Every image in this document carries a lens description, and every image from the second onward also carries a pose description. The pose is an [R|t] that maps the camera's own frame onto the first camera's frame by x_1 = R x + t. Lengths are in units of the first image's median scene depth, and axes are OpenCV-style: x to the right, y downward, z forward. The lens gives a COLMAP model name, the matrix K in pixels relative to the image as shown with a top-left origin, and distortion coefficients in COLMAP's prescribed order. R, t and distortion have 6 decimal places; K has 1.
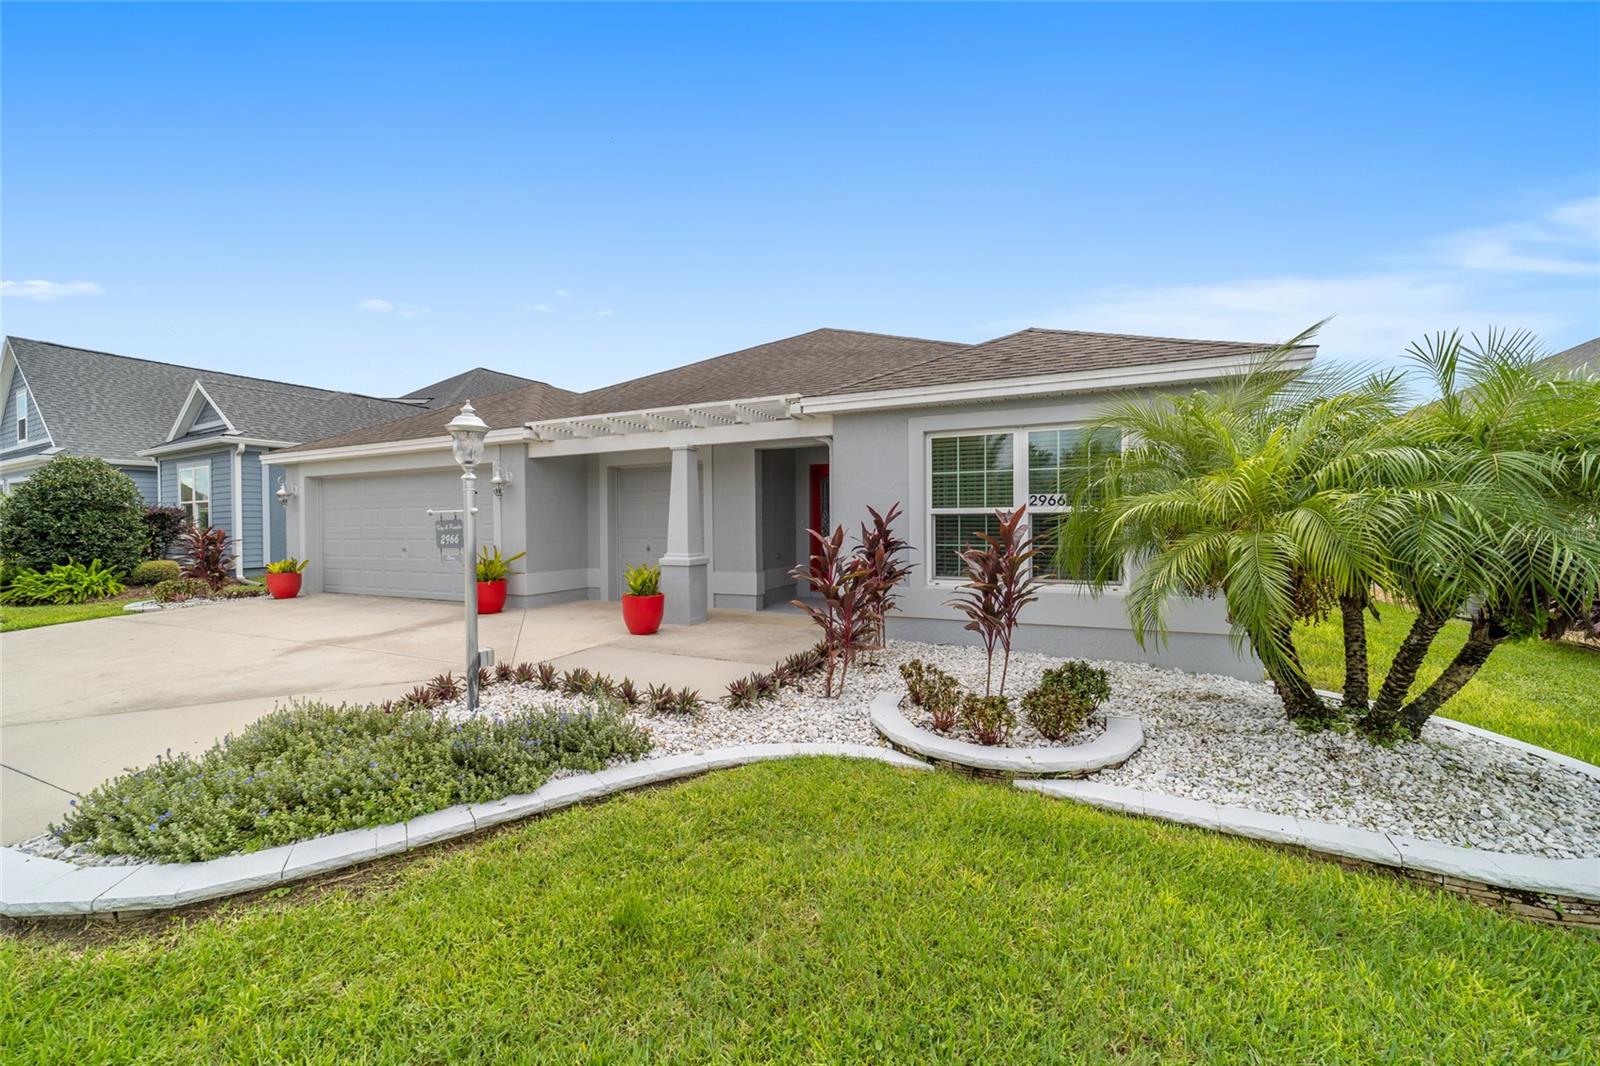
lens RADIAL K [[609.7, 0, 797.1], [0, 609.7, 529.1], [0, 0, 1]] dist [-0.009985, 0.008392]
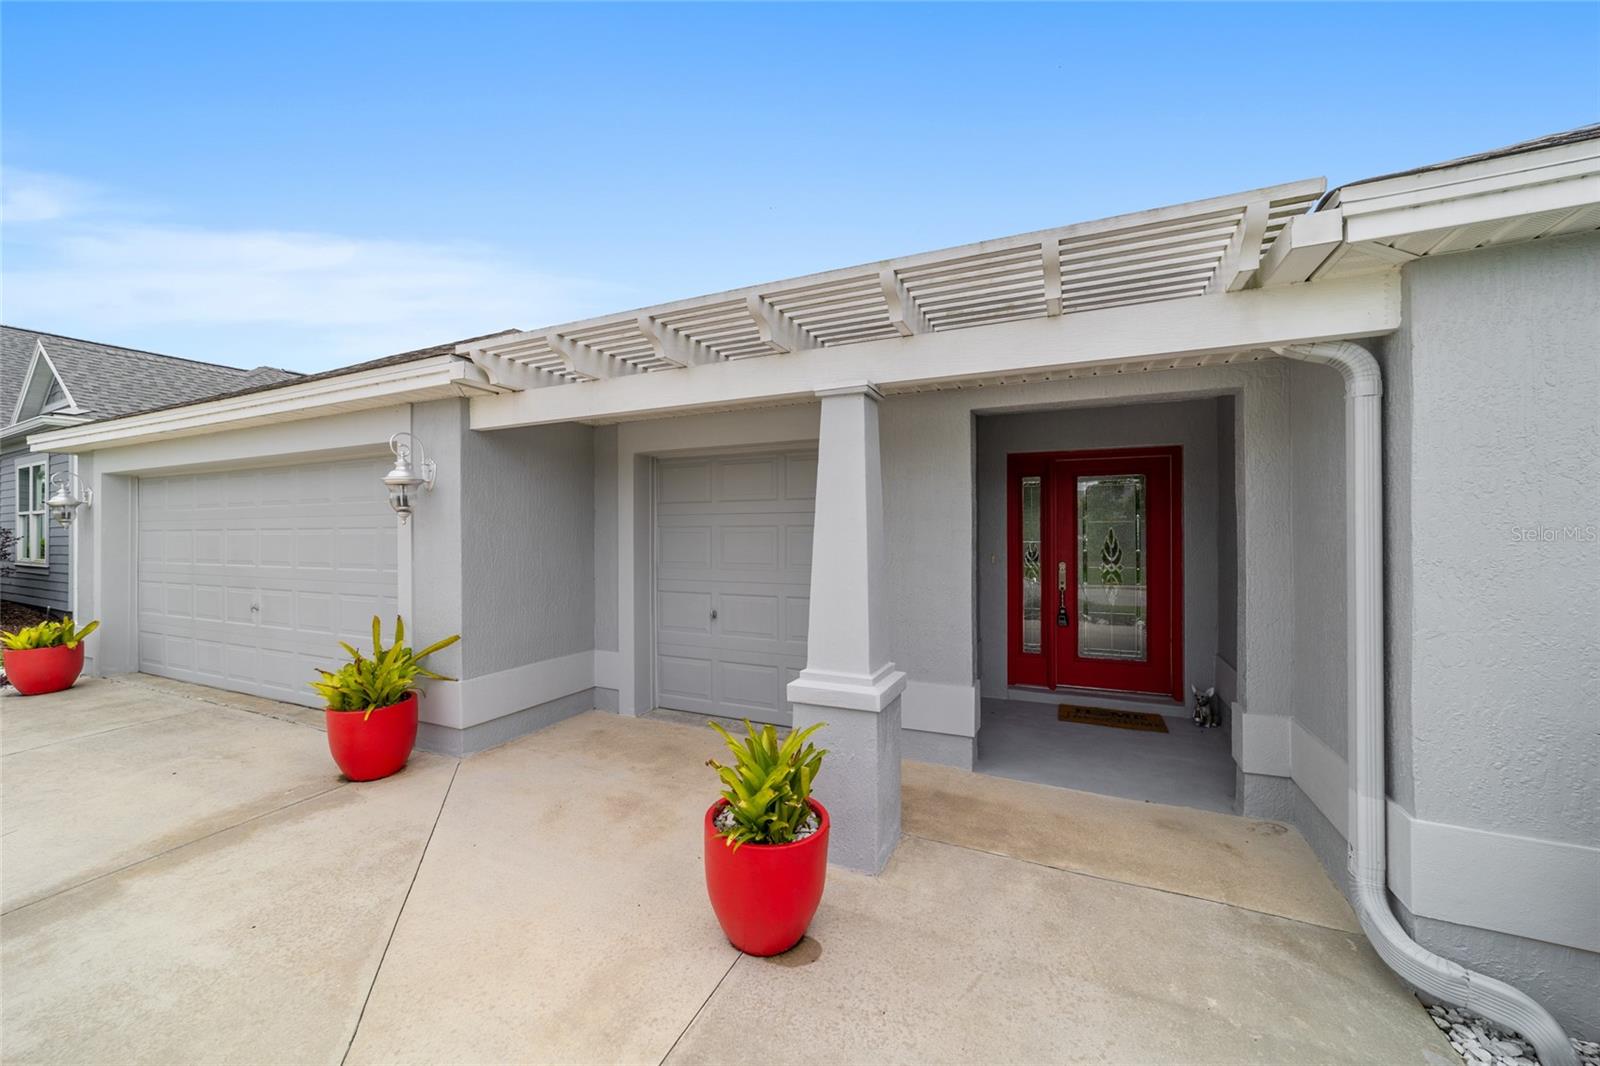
lens RADIAL K [[622.3, 0, 798.0], [0, 622.3, 529.4], [0, 0, 1]] dist [-0.000950, 0.000614]
pose [[0.999996, 0.002579, -0.001355, -0.200200], [-0.002592, 0.999954, -0.009282, -0.039411], [0.001331, 0.009285, 0.999956, 0.555564]]
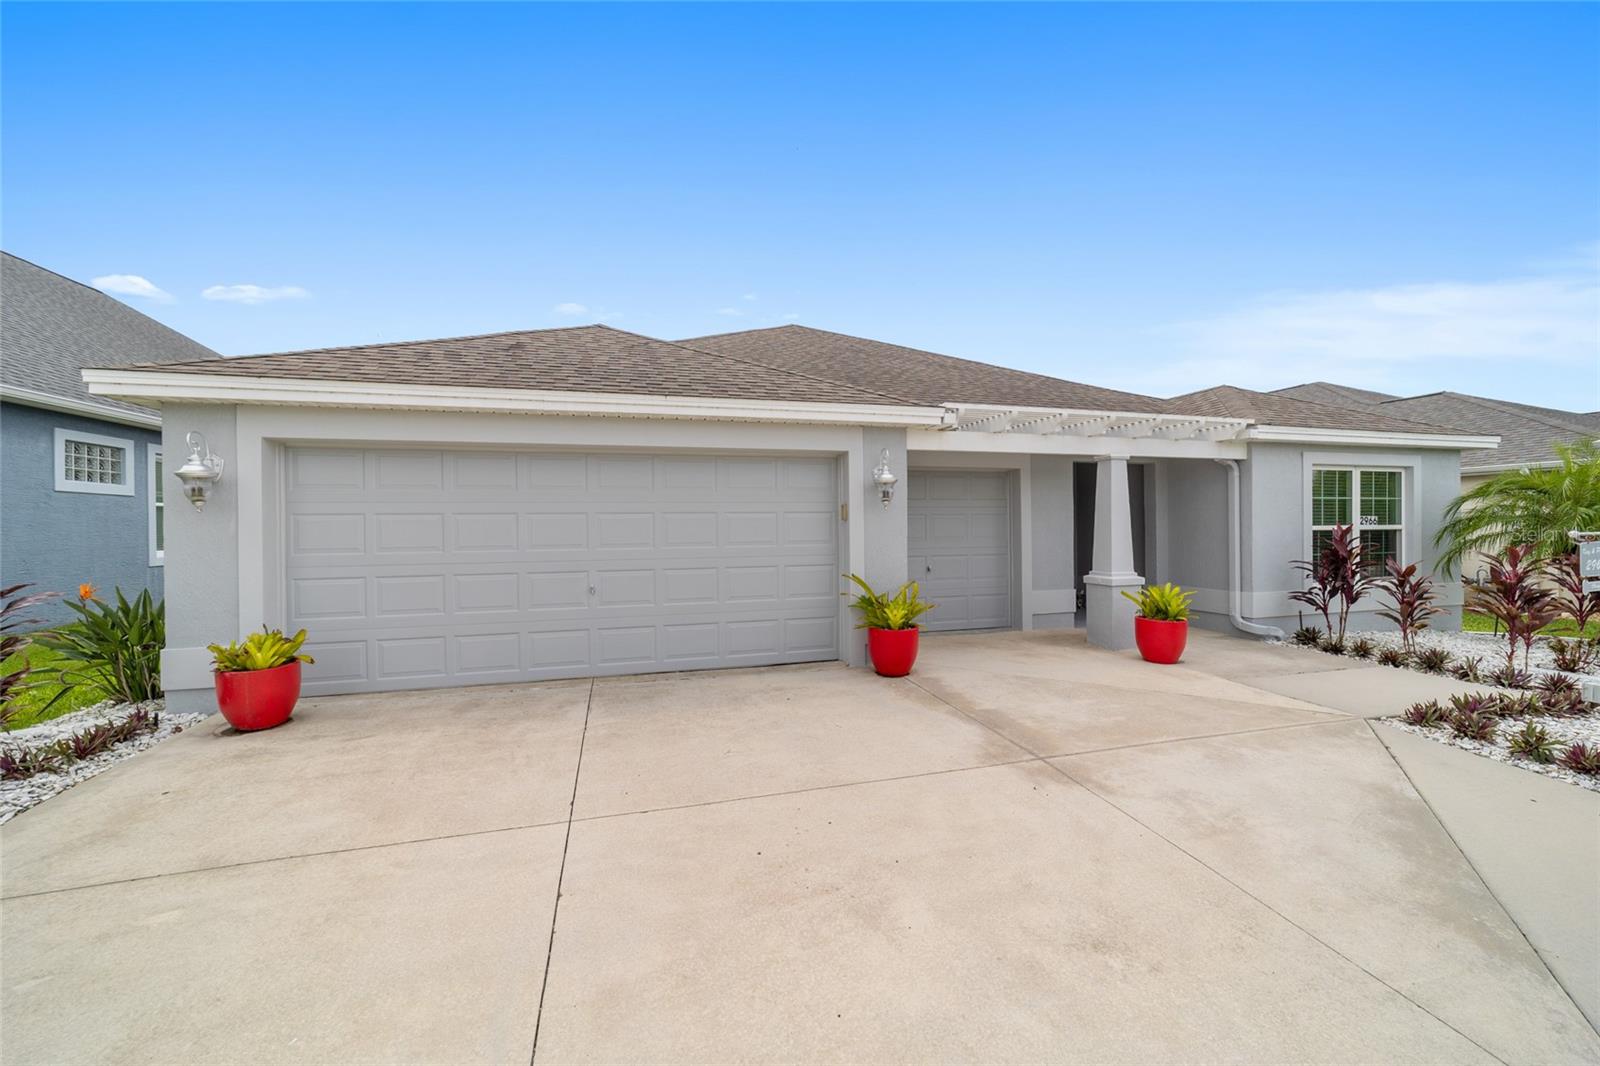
lens RADIAL K [[609.7, 0, 797.1], [0, 609.7, 529.1], [0, 0, 1]] dist [-0.009985, 0.008392]
pose [[0.758651, -0.000461, 0.651497, -1.057501], [0.008805, 0.999916, -0.009545, -0.018279], [-0.651438, 0.012978, 0.758591, 0.563130]]
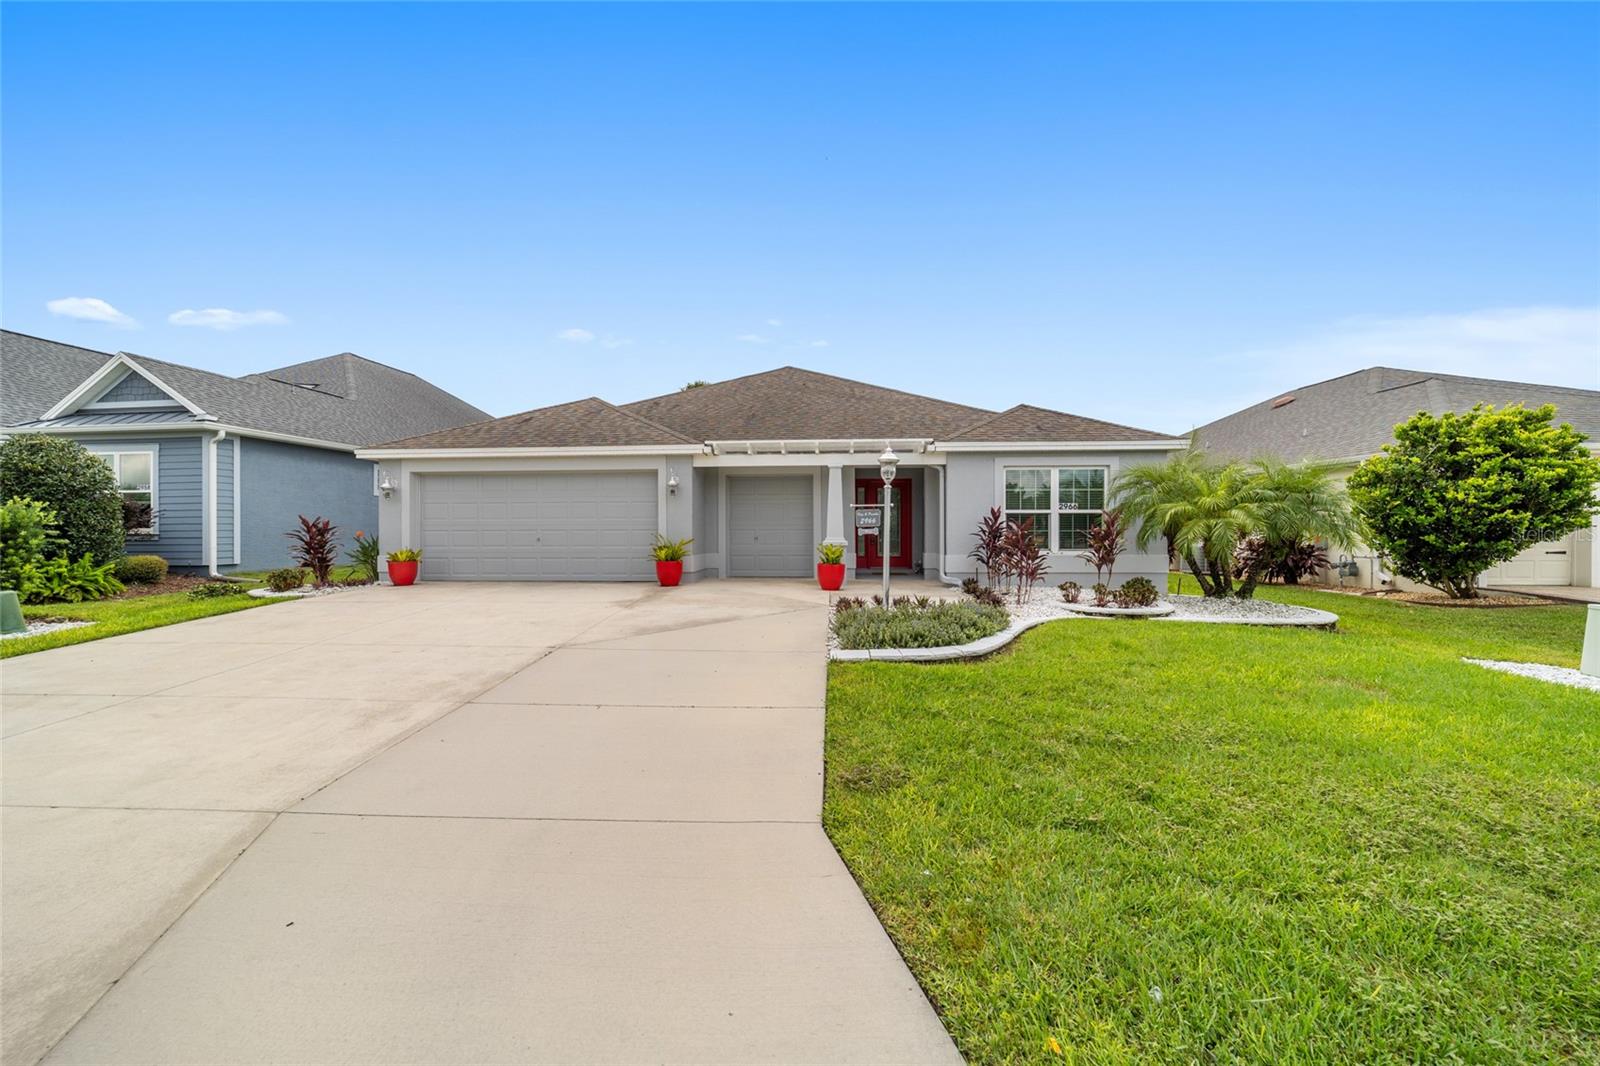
lens RADIAL K [[617.0, 0, 798.6], [0, 617.0, 523.8], [0, 0, 1]] dist [-0.000390, 0.000514]
pose [[0.933490, 0.010586, 0.358447, -0.738073], [-0.002668, 0.999742, -0.022577, 0.035830], [-0.358593, 0.020119, 0.933277, -0.332238]]
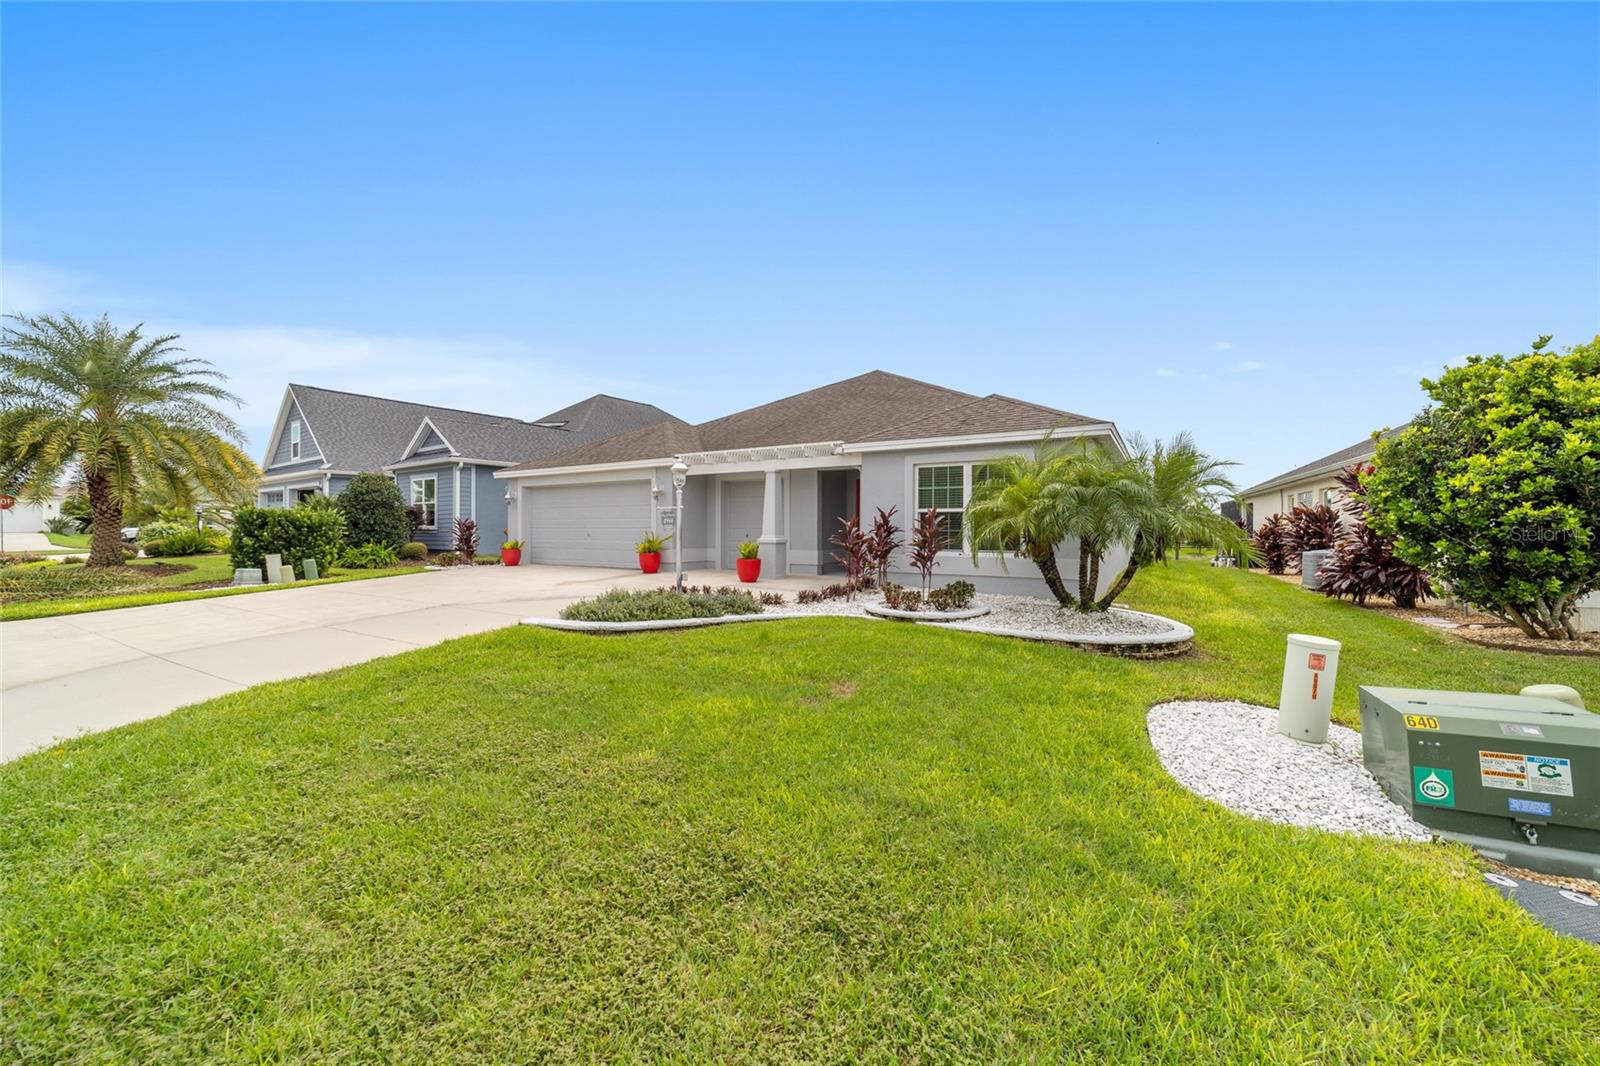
lens RADIAL K [[615.3, 0, 794.3], [0, 615.3, 525.7], [0, 0, 1]] dist [-0.000550, 0.000378]
pose [[0.992159, 0.010783, -0.124514, 0.070562], [-0.012516, 0.999835, -0.013144, 0.030199], [0.124352, 0.014599, 0.992131, -0.568655]]
